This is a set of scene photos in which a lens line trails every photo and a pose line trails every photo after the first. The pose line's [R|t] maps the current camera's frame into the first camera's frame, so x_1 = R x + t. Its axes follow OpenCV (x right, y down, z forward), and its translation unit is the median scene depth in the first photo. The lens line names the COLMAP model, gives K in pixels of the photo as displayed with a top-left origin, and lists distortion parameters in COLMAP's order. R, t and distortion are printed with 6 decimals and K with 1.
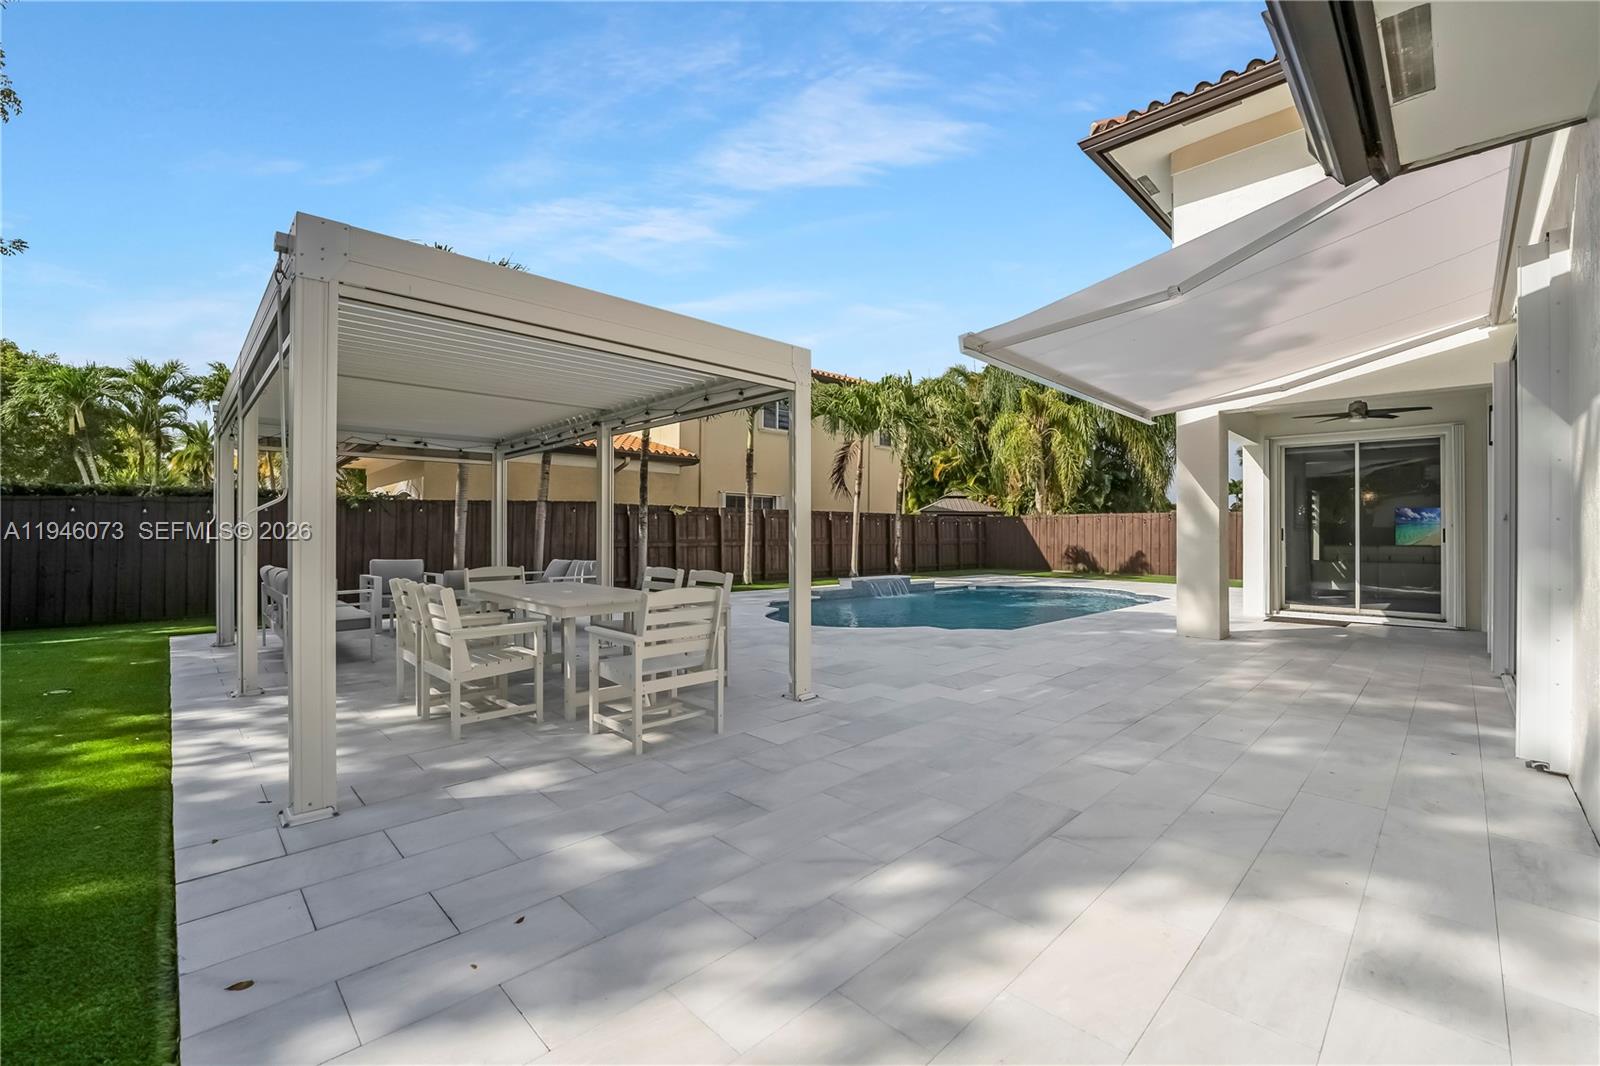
lens RADIAL K [[654.7, 0, 800.4], [0, 654.7, 529.3], [0, 0, 1]] dist [-0.011784, -0.000155]
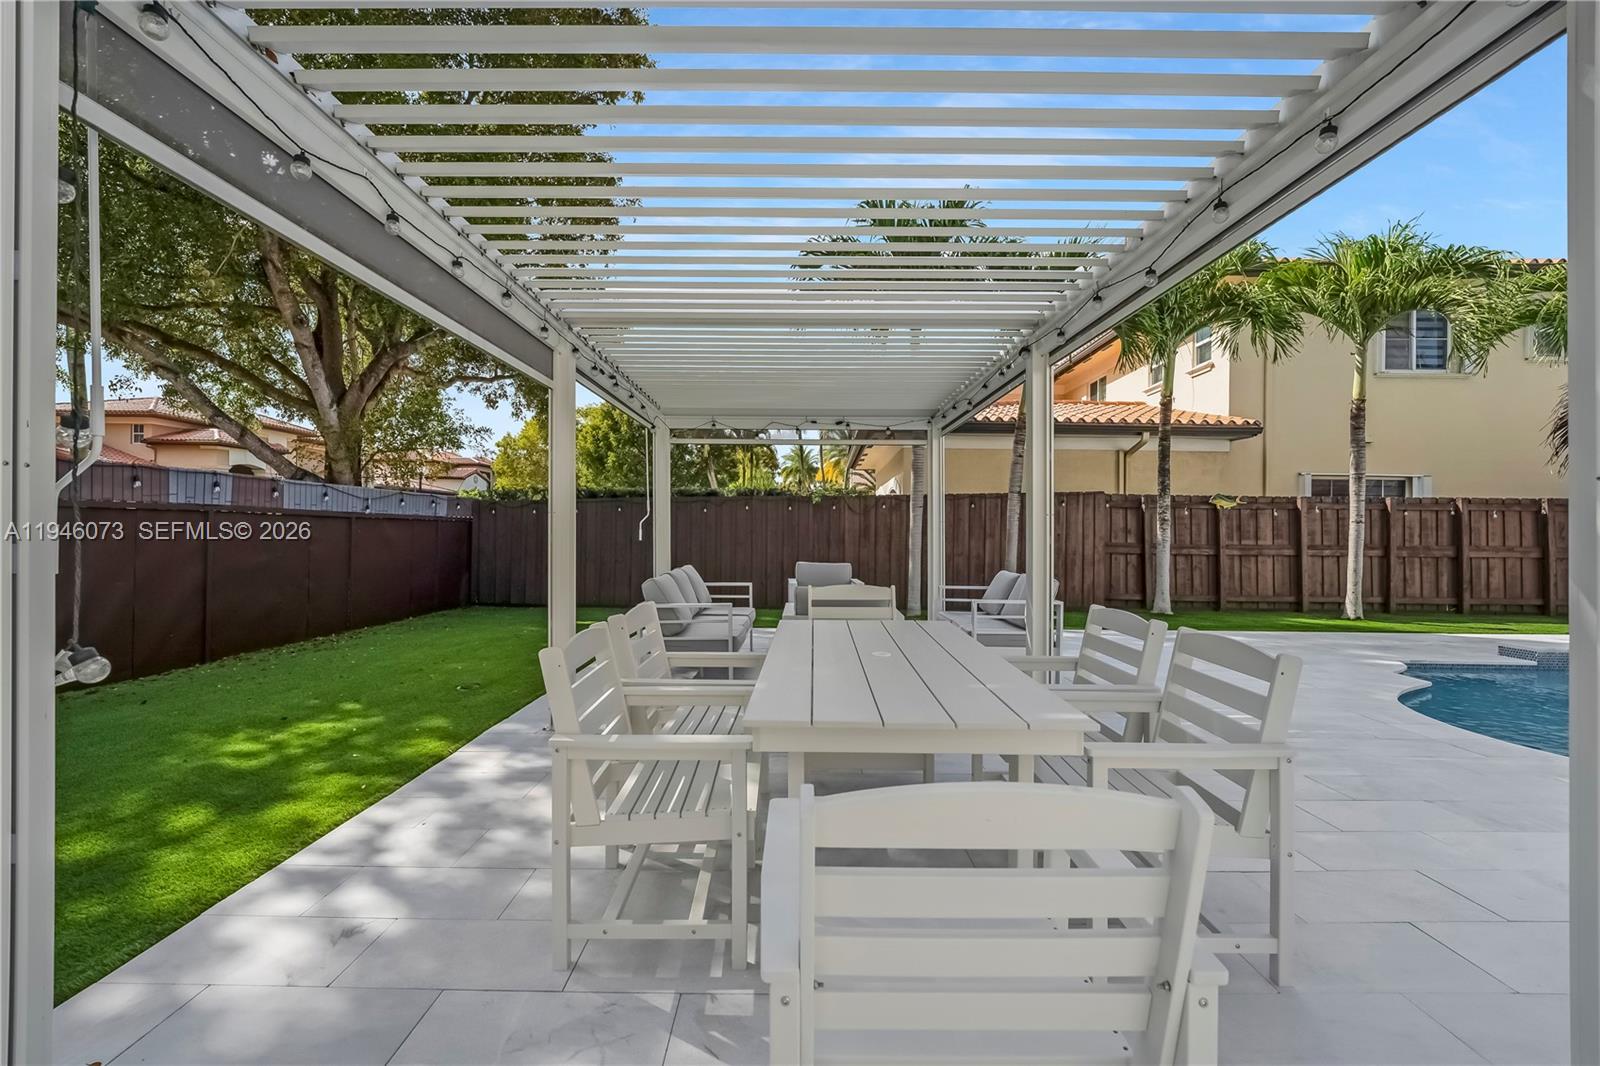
lens RADIAL K [[667.7, 0, 798.4], [0, 667.7, 522.9], [0, 0, 1]] dist [-0.007935, 0.000859]
pose [[0.713432, -0.001668, -0.700722, -0.015408], [-0.004710, 0.999963, -0.007175, 0.000072], [0.700709, 0.008419, 0.713398, 0.186130]]
